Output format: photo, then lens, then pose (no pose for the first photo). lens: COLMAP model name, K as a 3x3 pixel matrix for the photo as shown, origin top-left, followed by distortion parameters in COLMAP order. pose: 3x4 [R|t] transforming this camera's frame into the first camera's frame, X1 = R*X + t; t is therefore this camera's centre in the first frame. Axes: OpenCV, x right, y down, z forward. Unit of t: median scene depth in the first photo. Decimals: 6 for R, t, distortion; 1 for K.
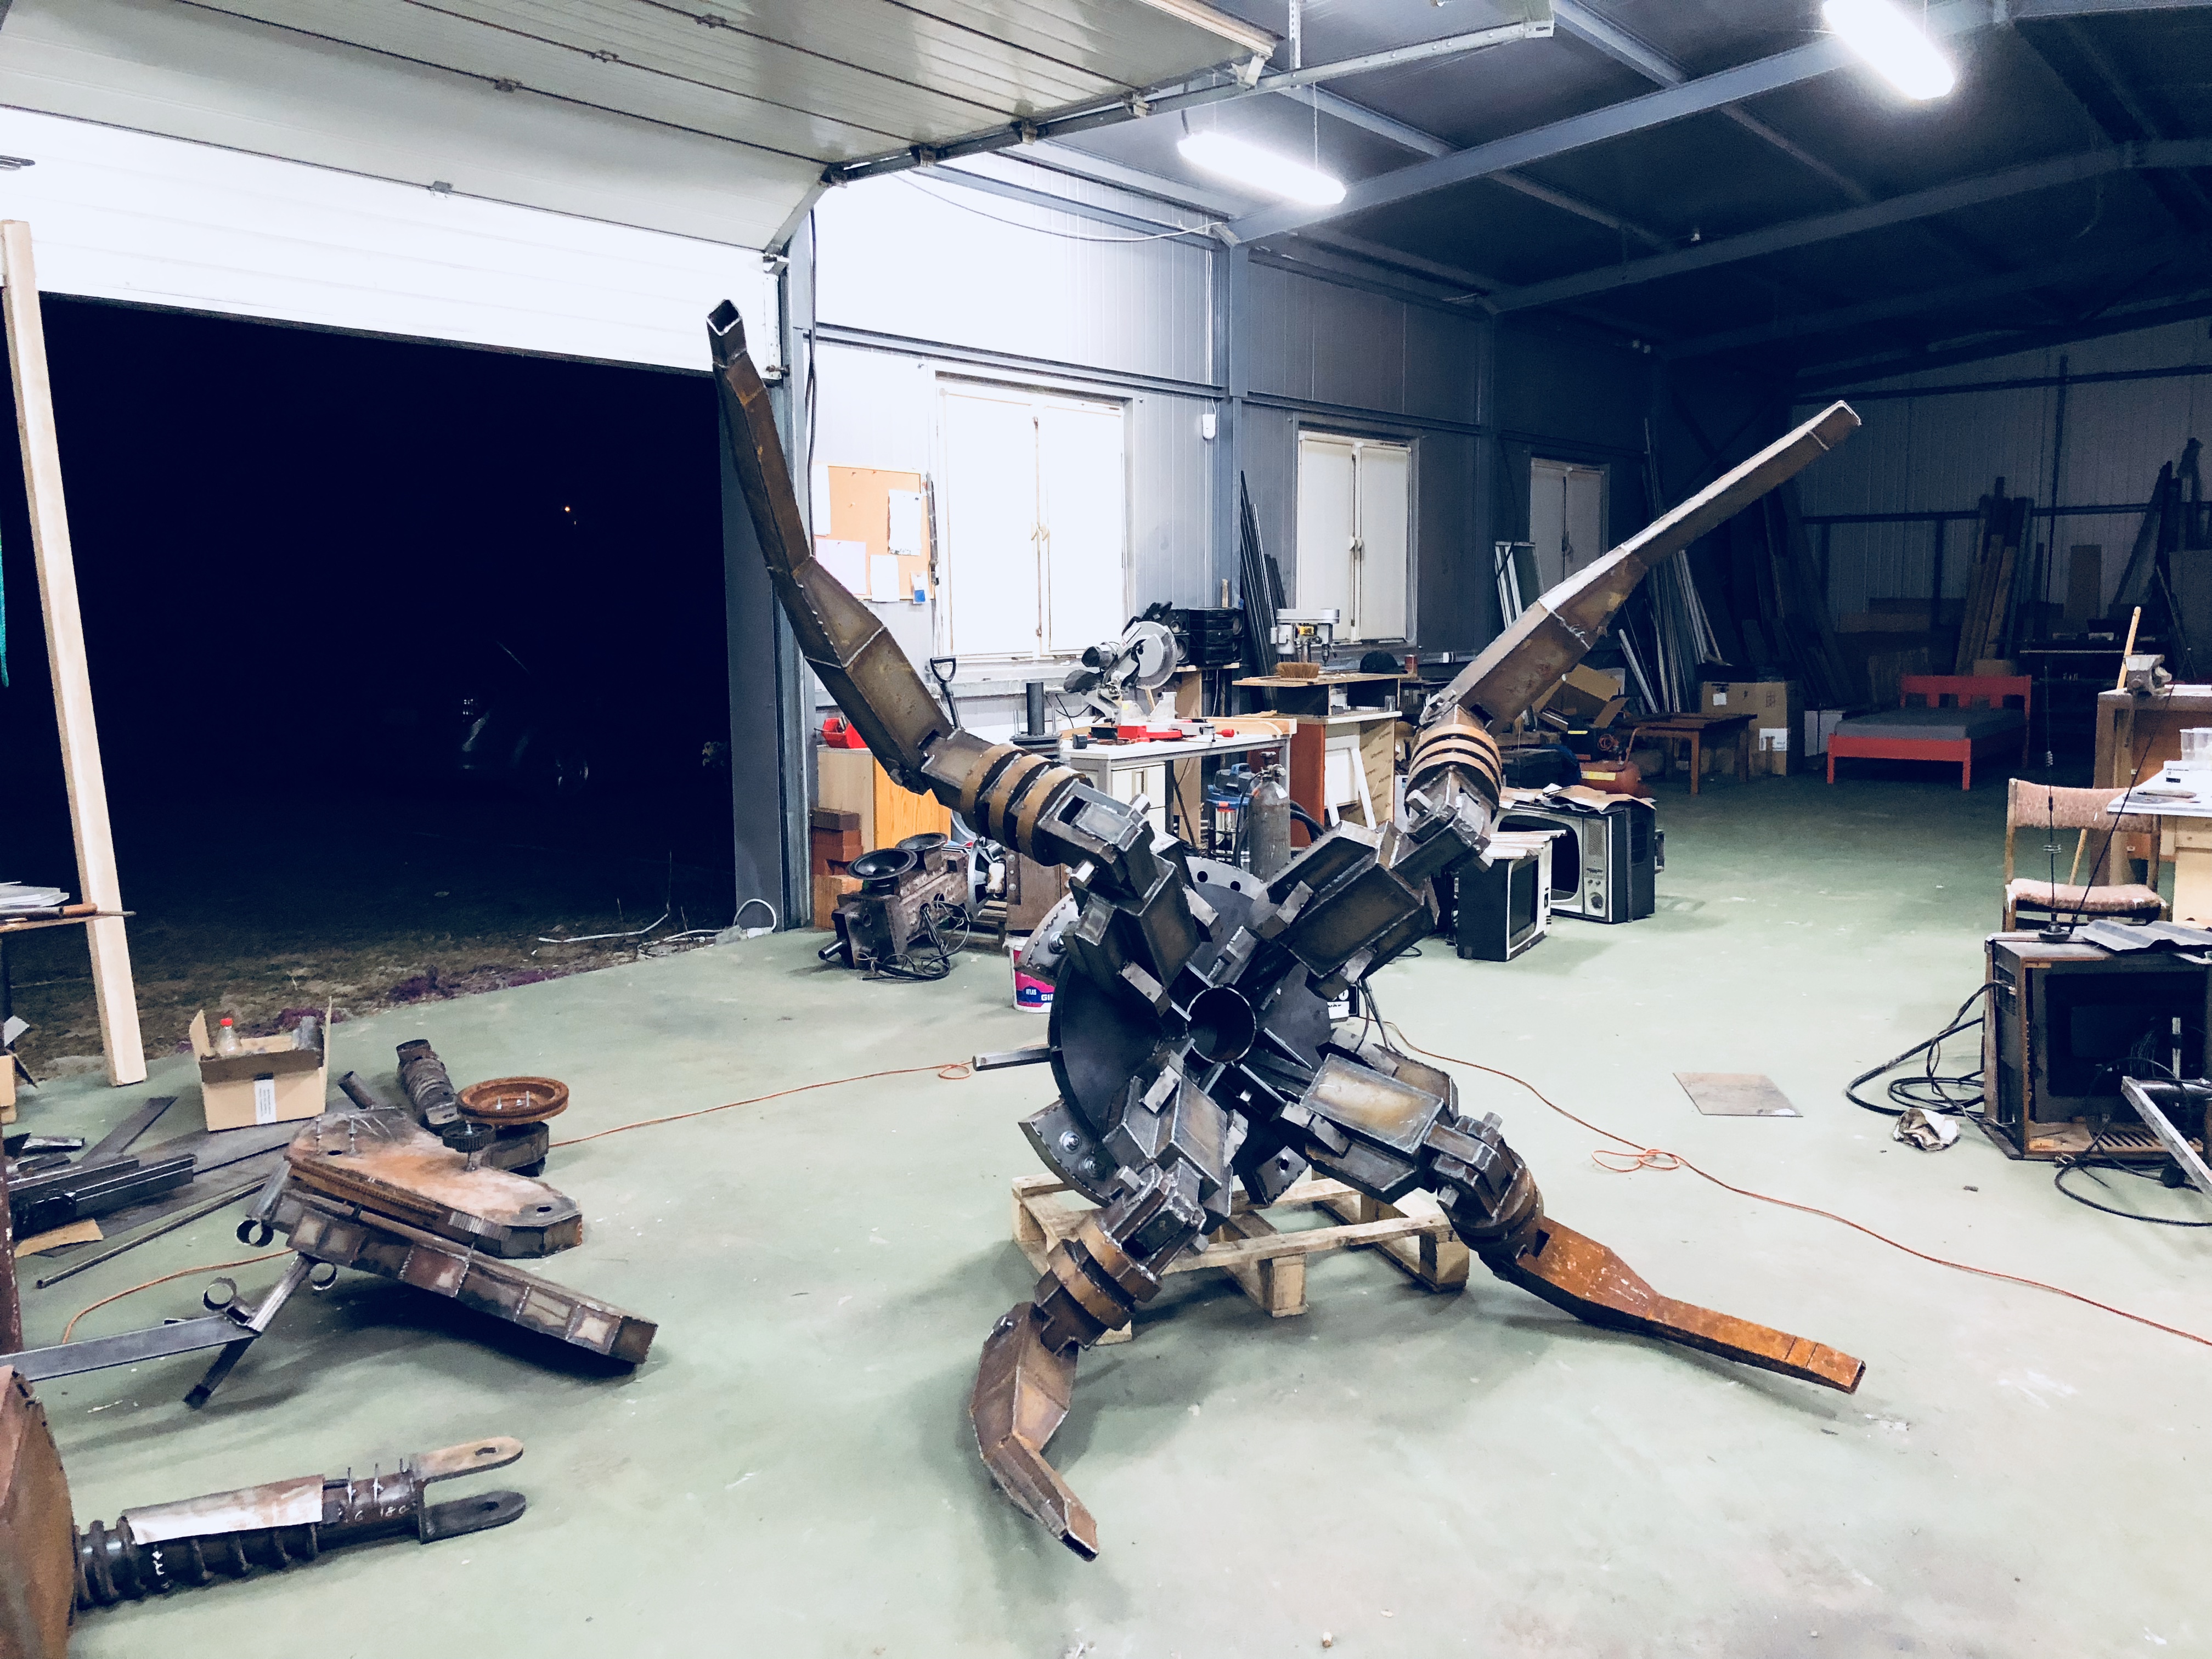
lens RADIAL K [[1792.6, 0, 1110.7], [0, 1792.6, 812.9], [0, 0, 1]] dist [0.006514, -0.024663]
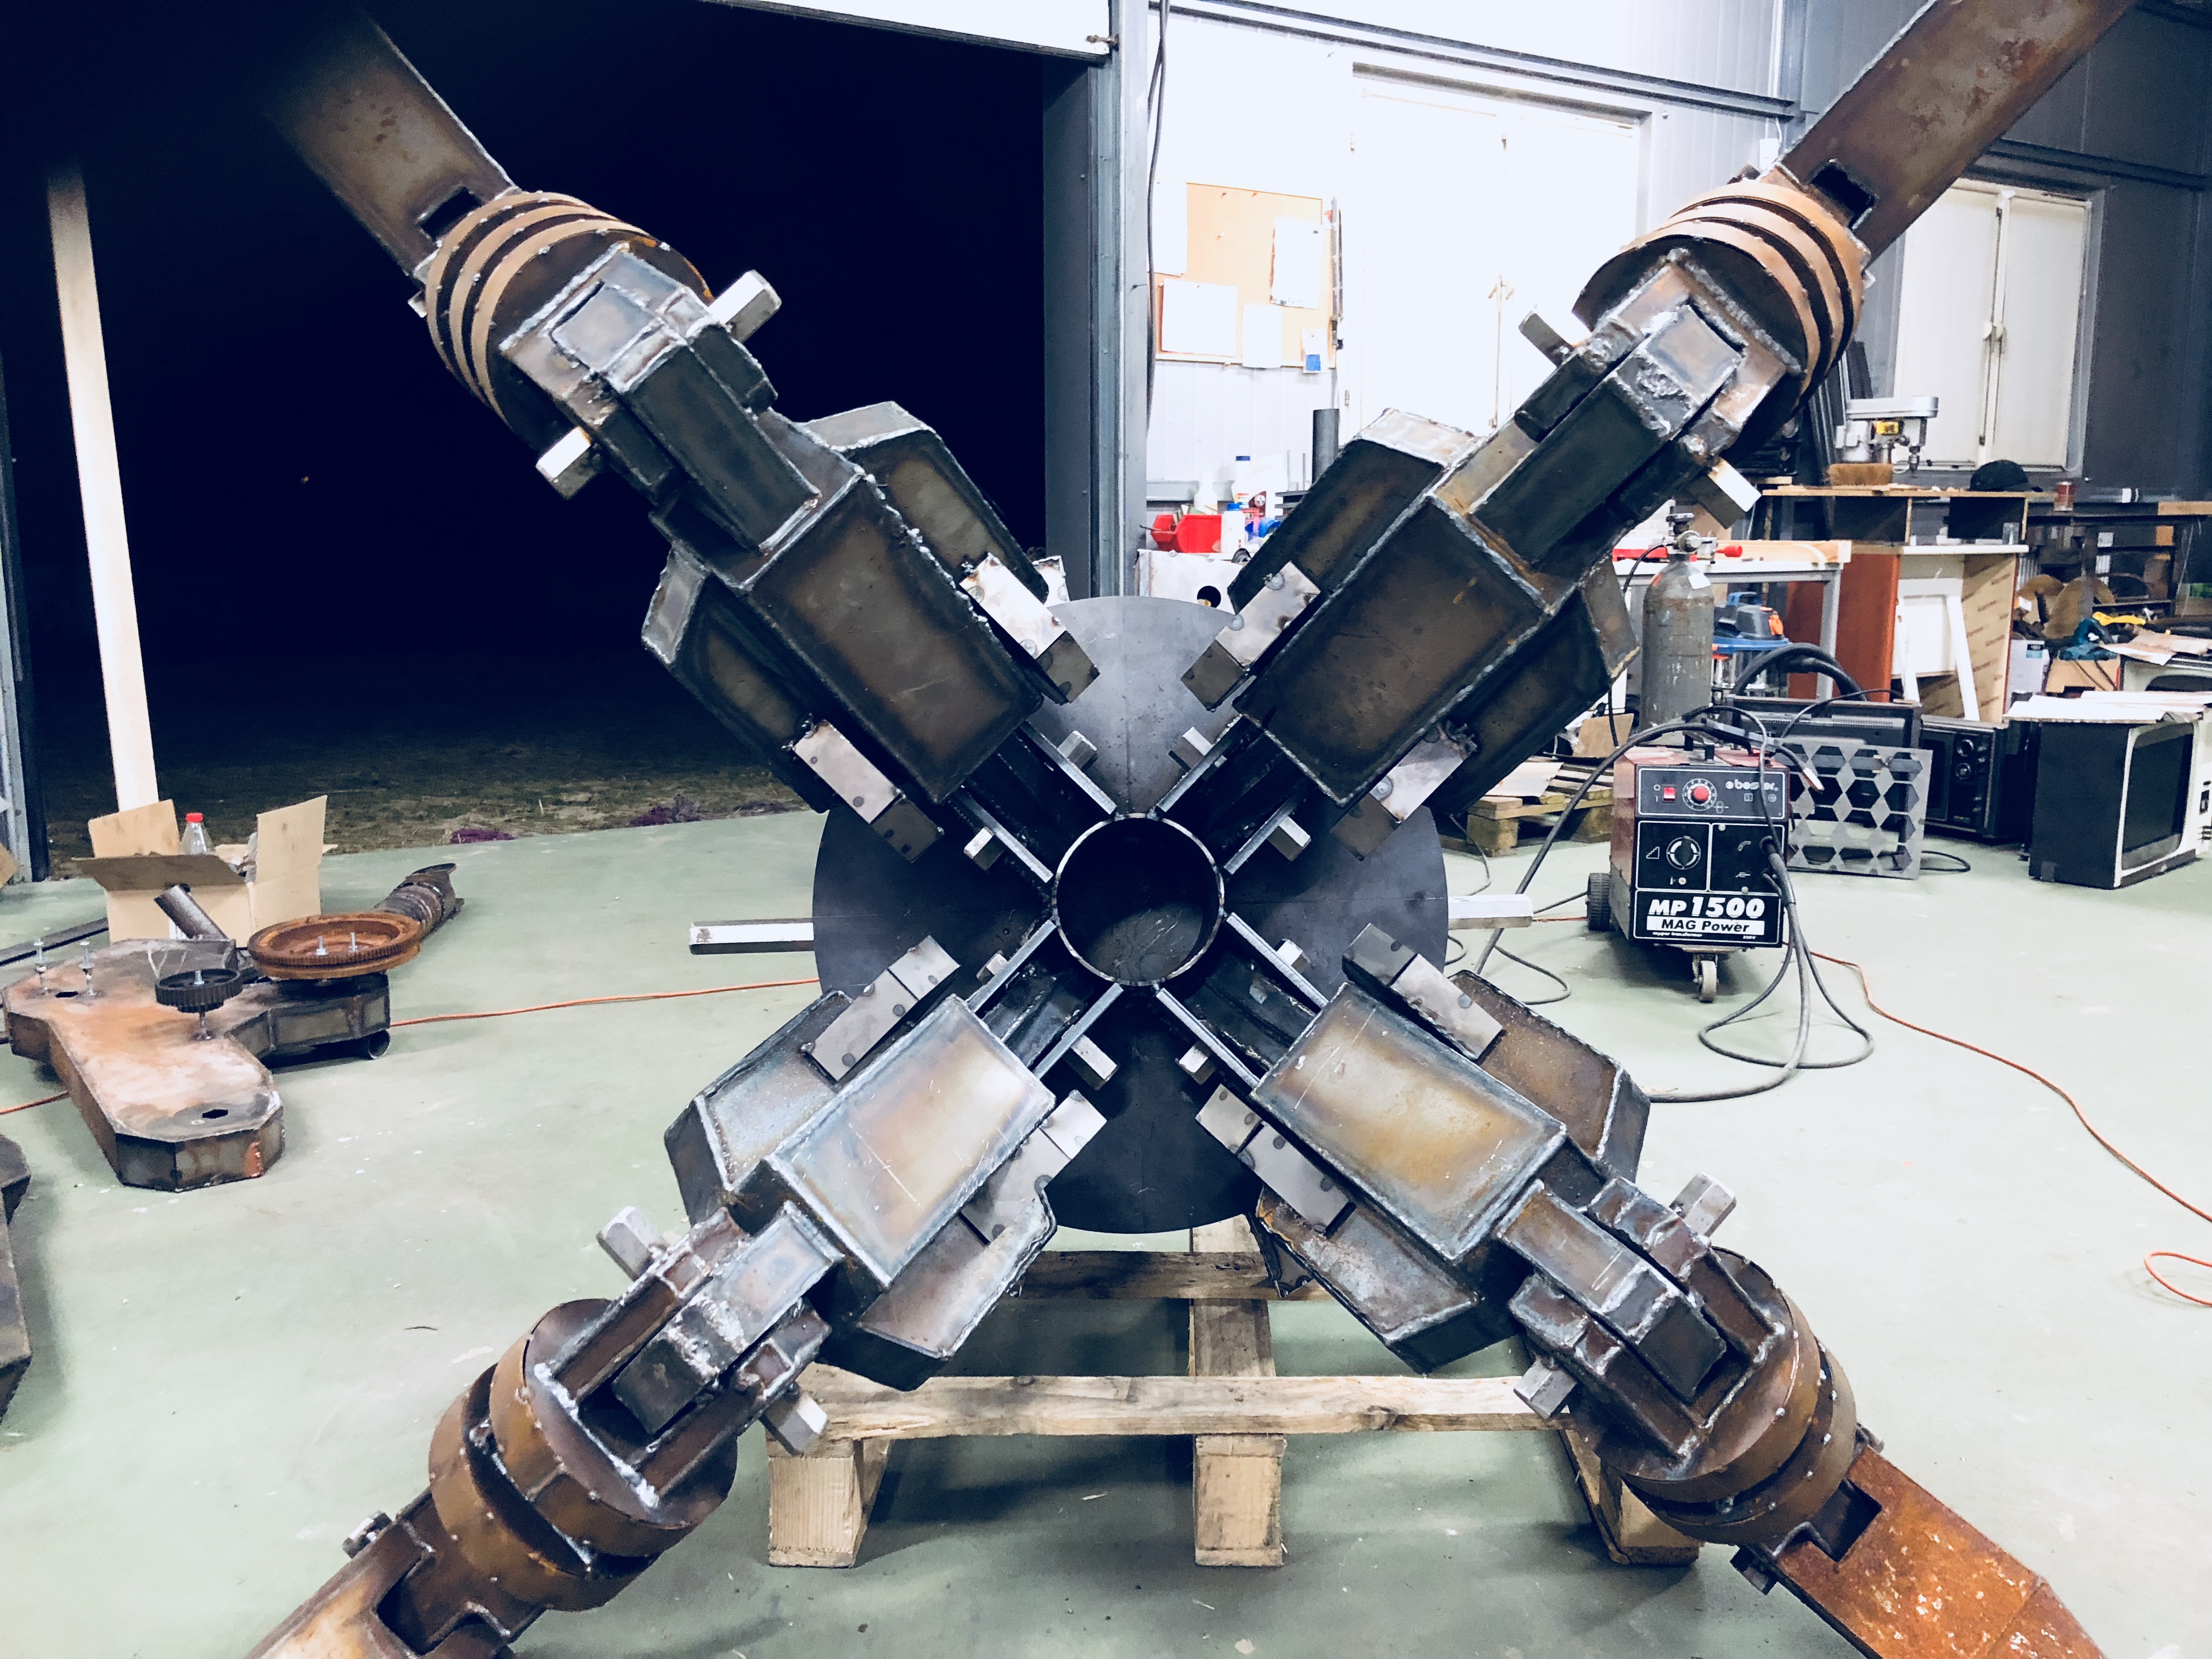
lens RADIAL K [[1792.6, 0, 1113.8], [0, 1792.6, 828.4], [0, 0, 1]] dist [0.006514, -0.024663]
pose [[0.937400, 0.065683, -0.342003, 0.167709], [-0.045865, 0.996783, 0.065723, 0.057915], [0.345220, -0.045922, 0.937398, 0.467200]]
